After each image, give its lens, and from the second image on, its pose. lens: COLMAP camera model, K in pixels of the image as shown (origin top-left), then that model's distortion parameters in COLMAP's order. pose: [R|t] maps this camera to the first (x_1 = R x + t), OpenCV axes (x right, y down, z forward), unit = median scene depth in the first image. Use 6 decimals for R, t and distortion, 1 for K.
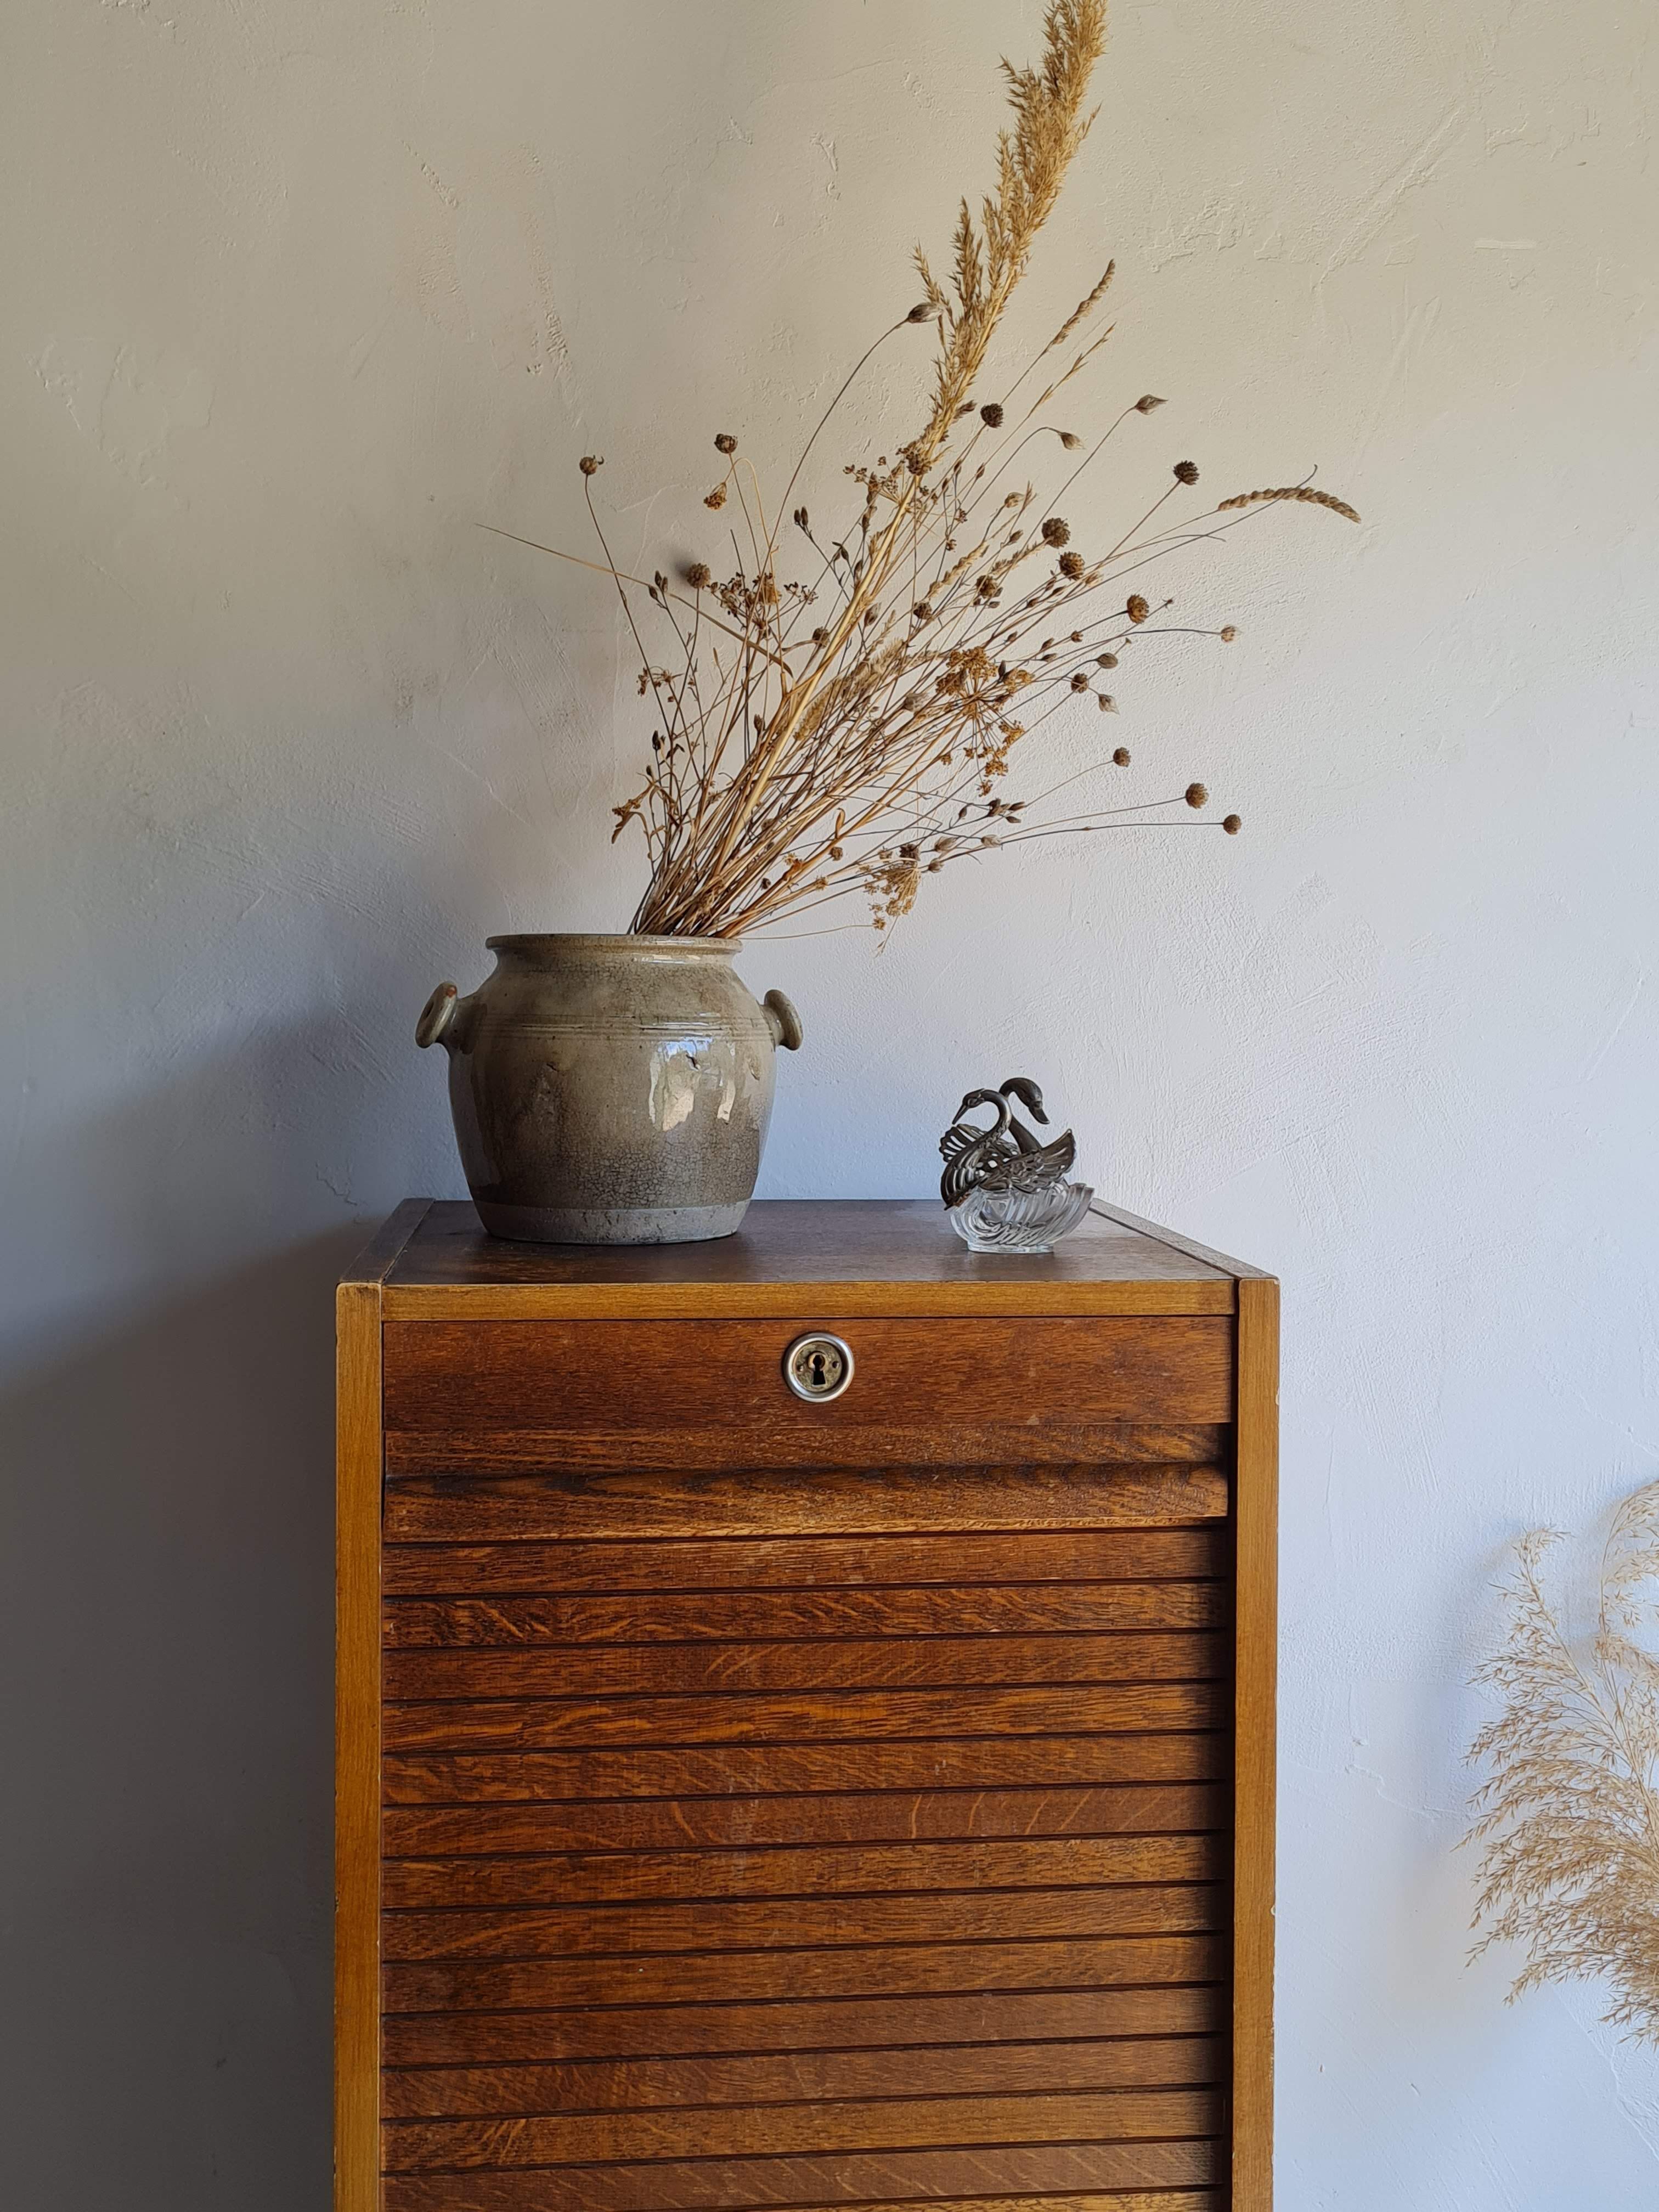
lens RADIAL K [[2406.5, 0, 843.6], [0, 2406.5, 1095.5], [0, 0, 1]] dist [0.032649, 0.000000]
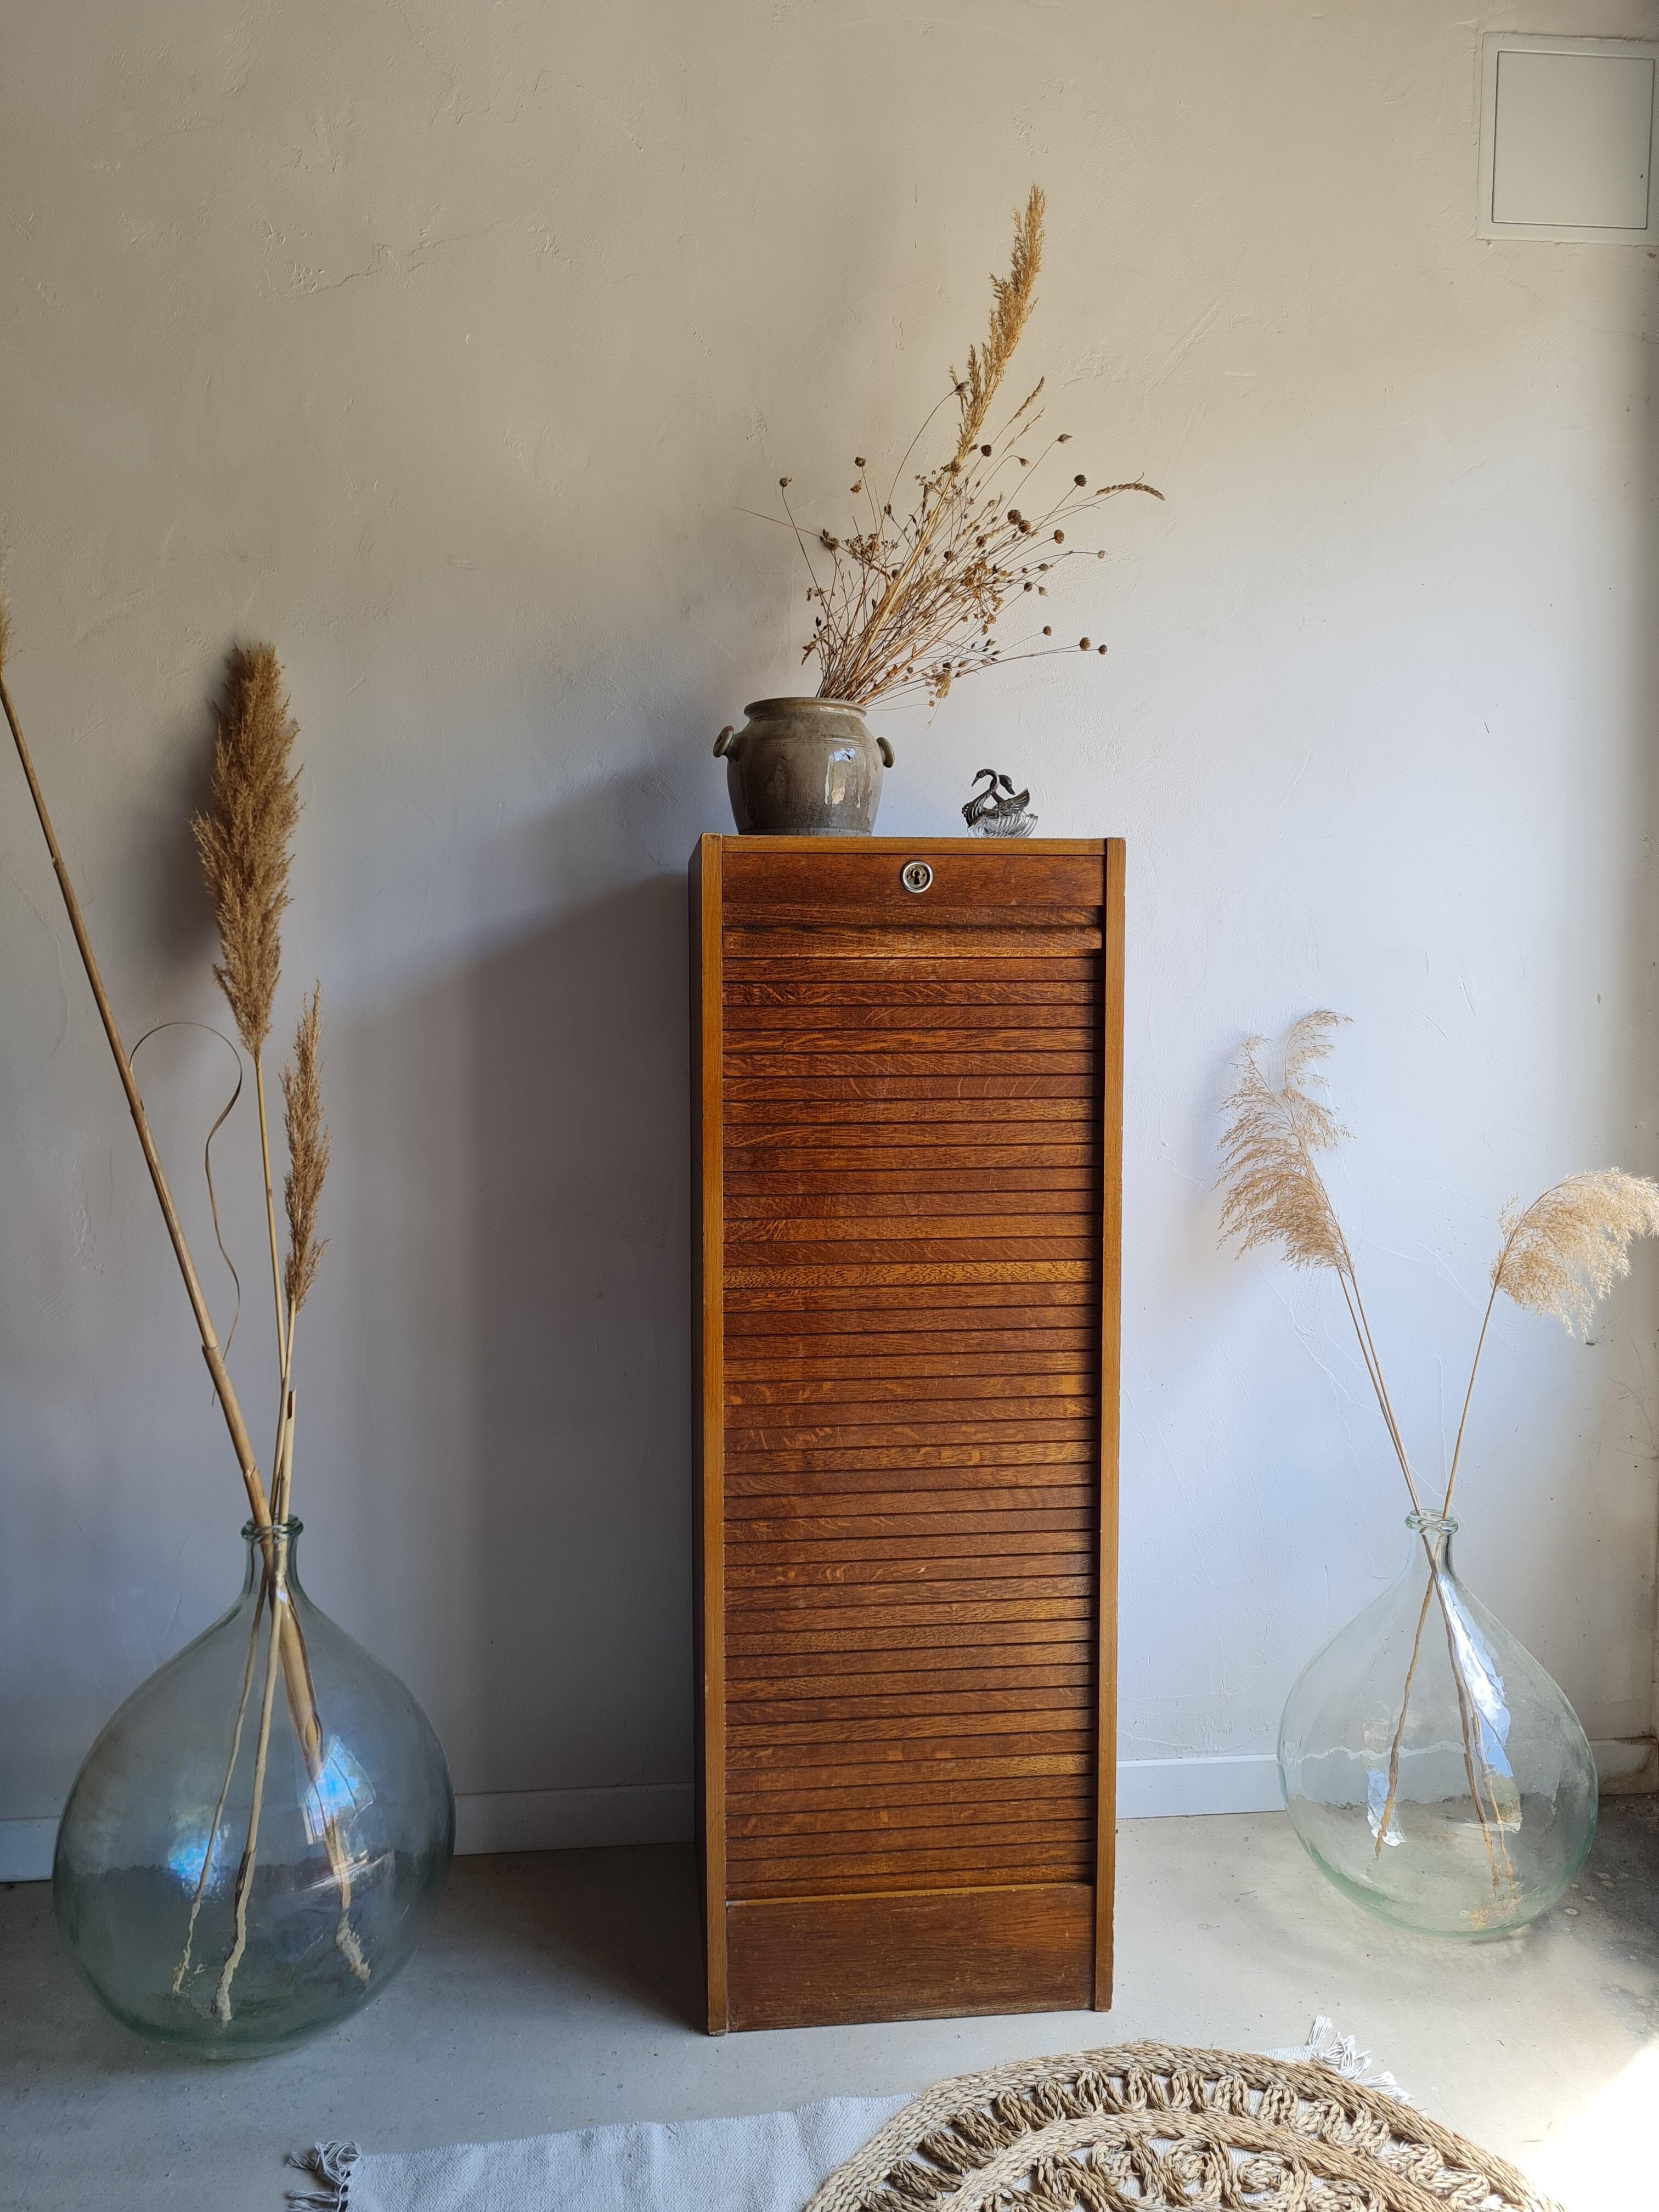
lens RADIAL K [[1715.1, 0, 830.5], [0, 1715.1, 1139.0], [0, 0, 1]] dist [0.018111, 0.027569]
pose [[0.999927, -0.007513, 0.009505, -0.096757], [0.007122, 0.999153, 0.040540, 0.263171], [-0.009802, -0.040470, 0.999133, -0.528020]]
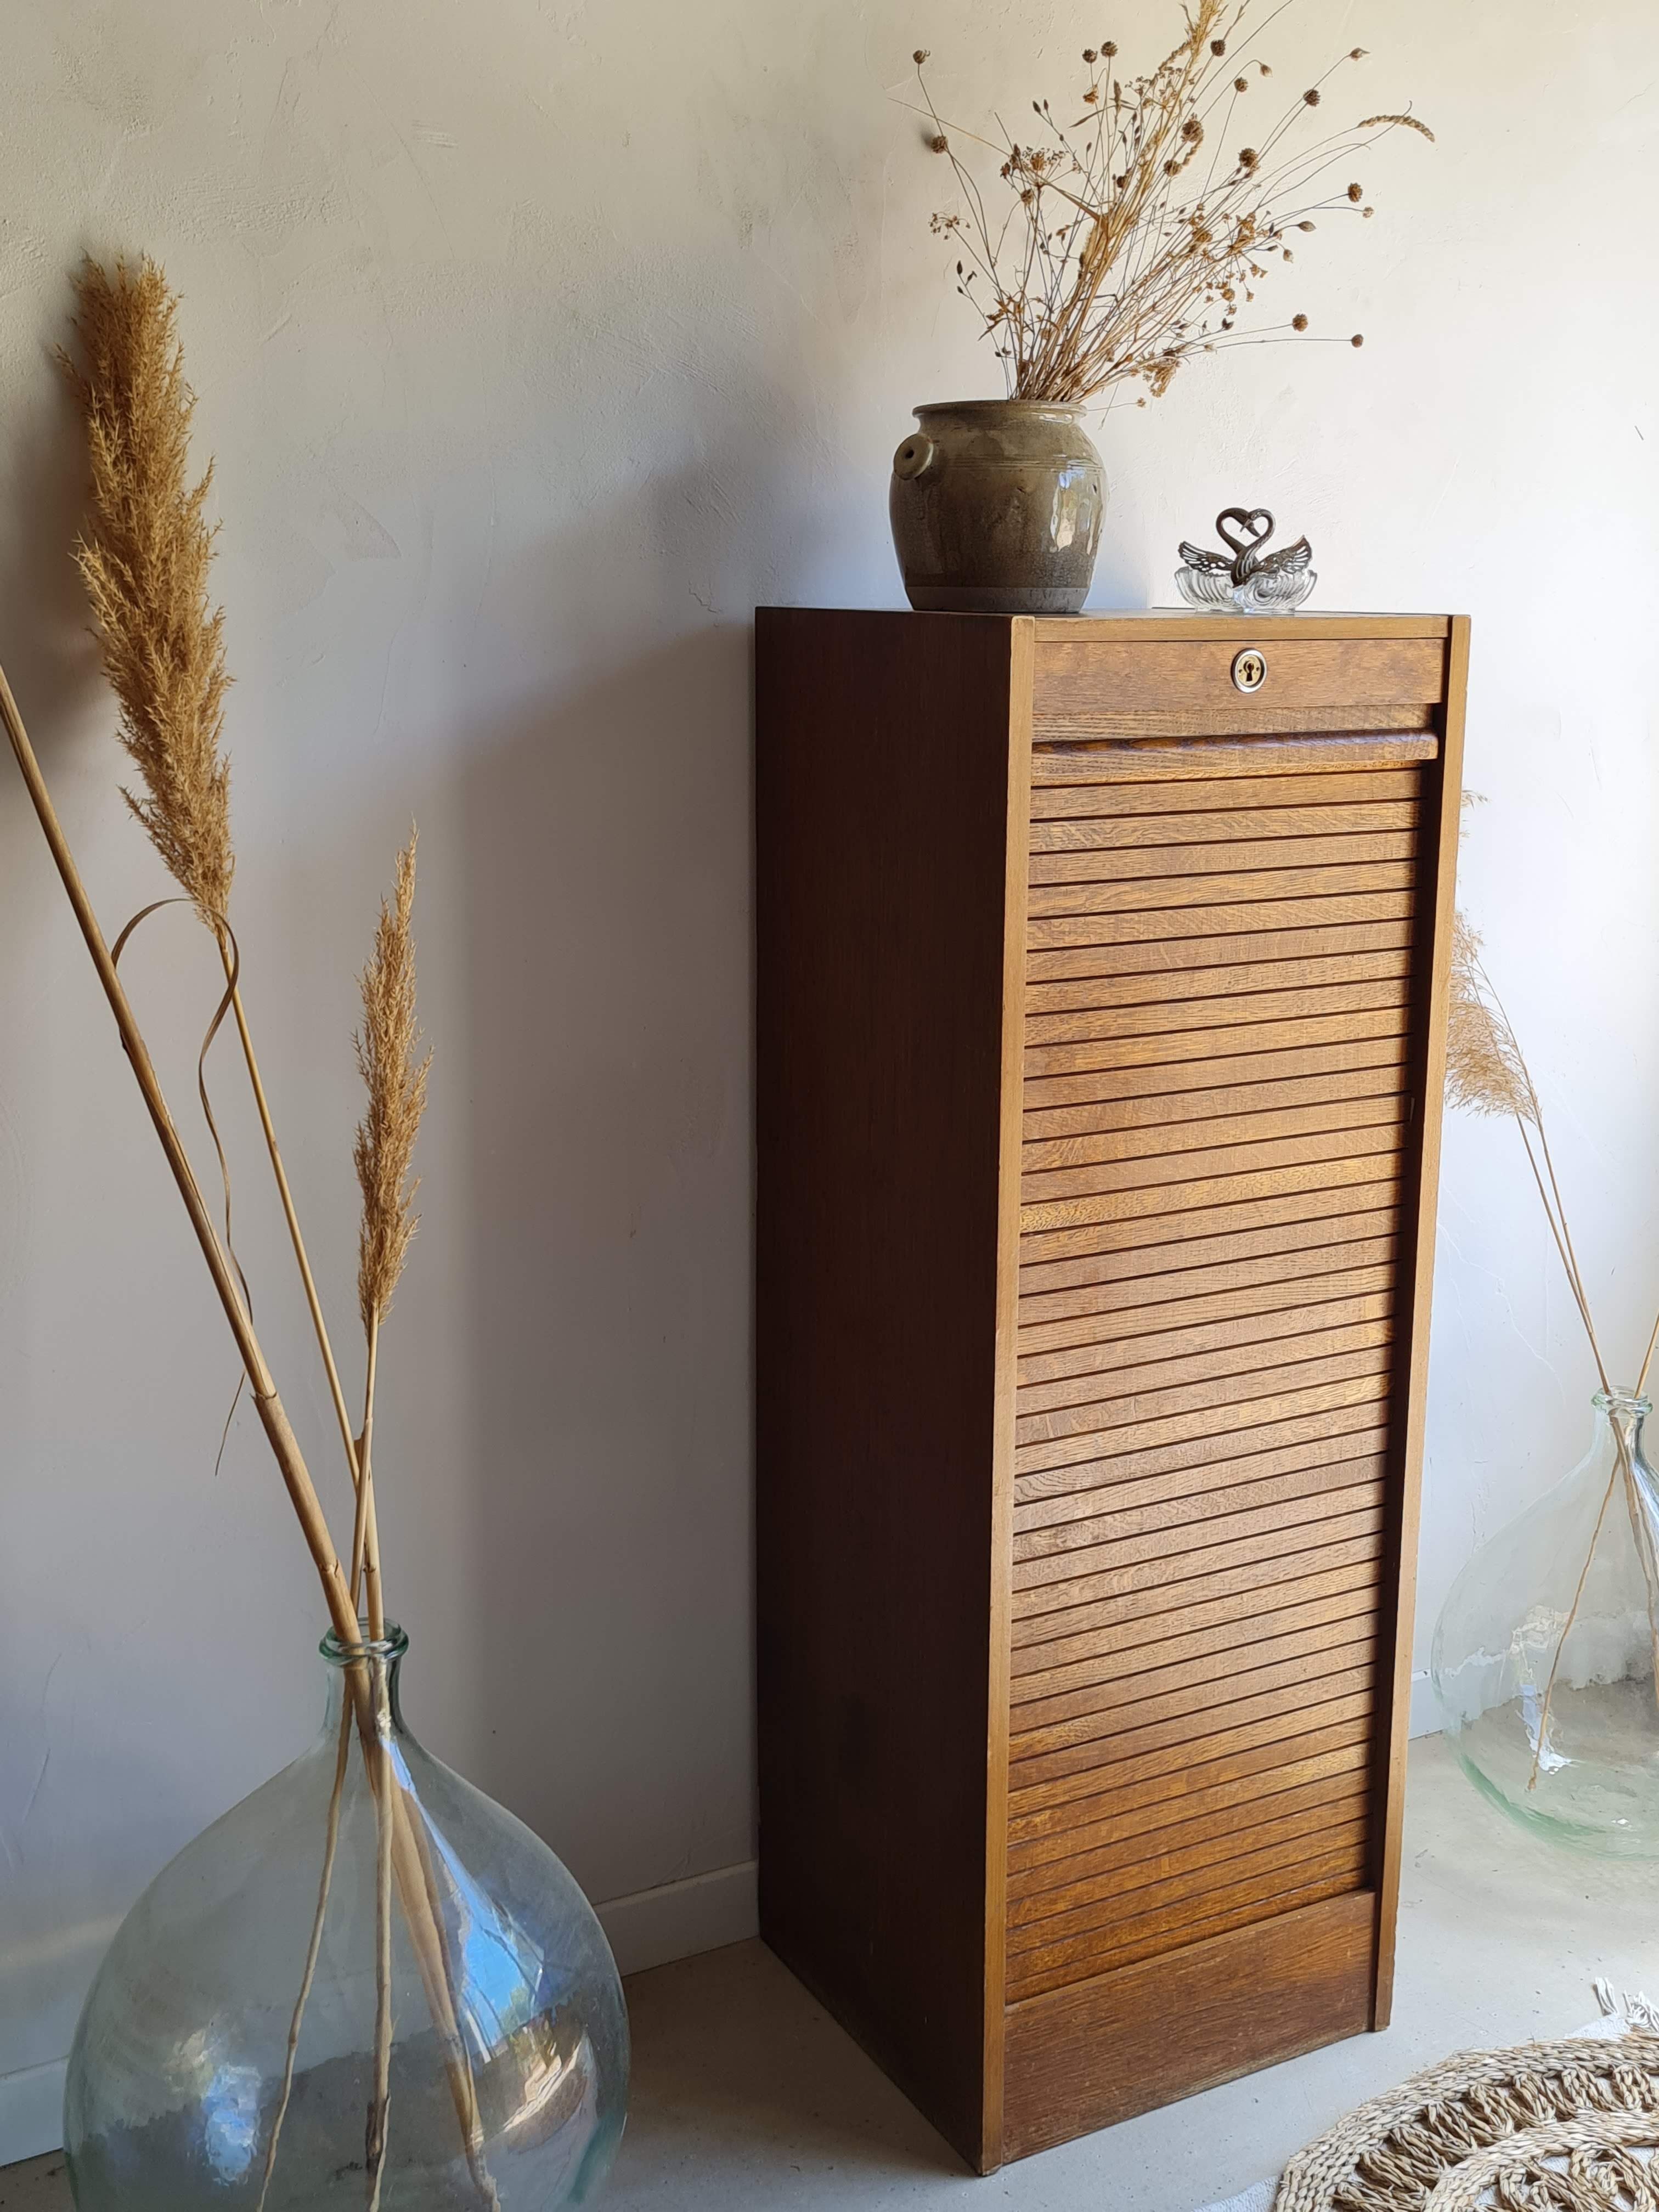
lens RADIAL K [[2379.0, 0, 881.2], [0, 2379.0, 1113.5], [0, 0, 1]] dist [0.036535, 0.000000]
pose [[0.914249, -0.089622, 0.395116, -0.831955], [0.019834, 0.983958, 0.177293, 0.106570], [-0.404667, -0.154253, 0.901360, -0.378965]]
